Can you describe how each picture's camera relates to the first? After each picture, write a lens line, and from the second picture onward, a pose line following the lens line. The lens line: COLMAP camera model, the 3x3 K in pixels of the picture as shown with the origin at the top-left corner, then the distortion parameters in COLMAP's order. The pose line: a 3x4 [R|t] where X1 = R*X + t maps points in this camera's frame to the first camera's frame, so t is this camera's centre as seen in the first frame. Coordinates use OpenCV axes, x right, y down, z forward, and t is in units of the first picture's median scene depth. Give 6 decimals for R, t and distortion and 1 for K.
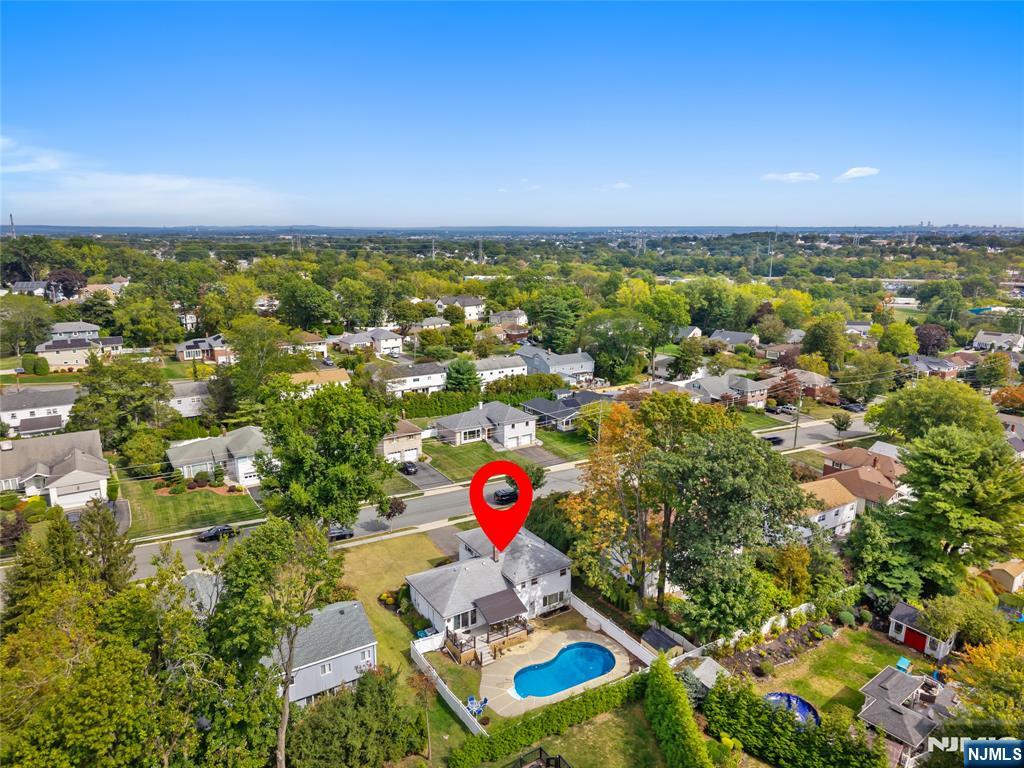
lens RADIAL K [[683.5, 0, 514.4], [0, 683.5, 377.0], [0, 0, 1]] dist [0.007200, -0.003634]
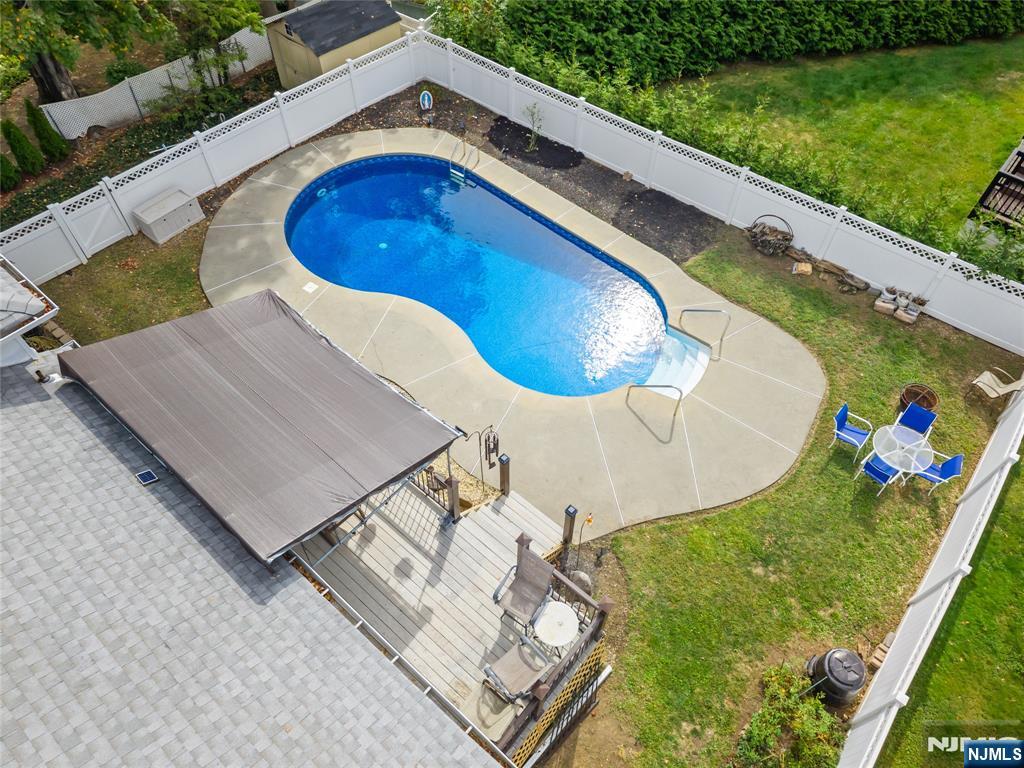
lens RADIAL K [[683.5, 0, 514.4], [0, 683.5, 377.0], [0, 0, 1]] dist [0.007200, -0.003634]
pose [[-0.303238, -0.760906, 0.573645, -0.104197], [0.178924, 0.545818, 0.818577, 0.210910], [-0.935966, 0.350863, -0.029369, 0.894970]]
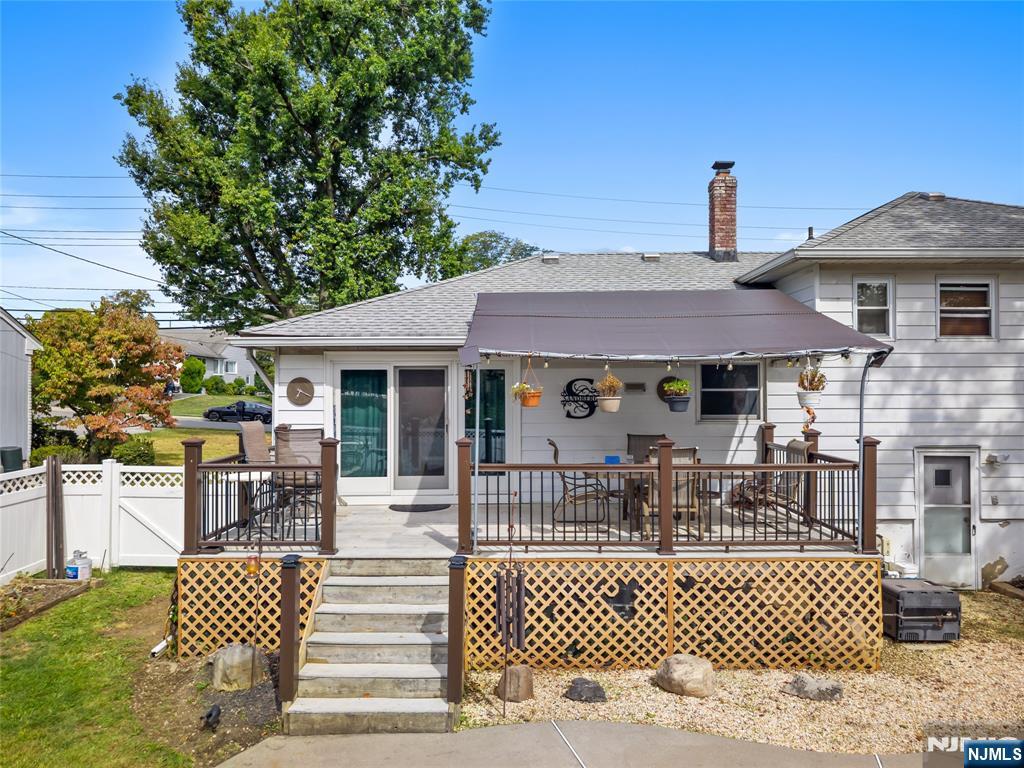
lens RADIAL K [[683.5, 0, 514.4], [0, 683.5, 377.0], [0, 0, 1]] dist [0.007200, -0.003634]
pose [[0.847926, -0.014482, -0.529917, 0.025542], [-0.106000, 0.974807, -0.196252, 0.348761], [0.519409, 0.222579, 0.825029, 0.828306]]
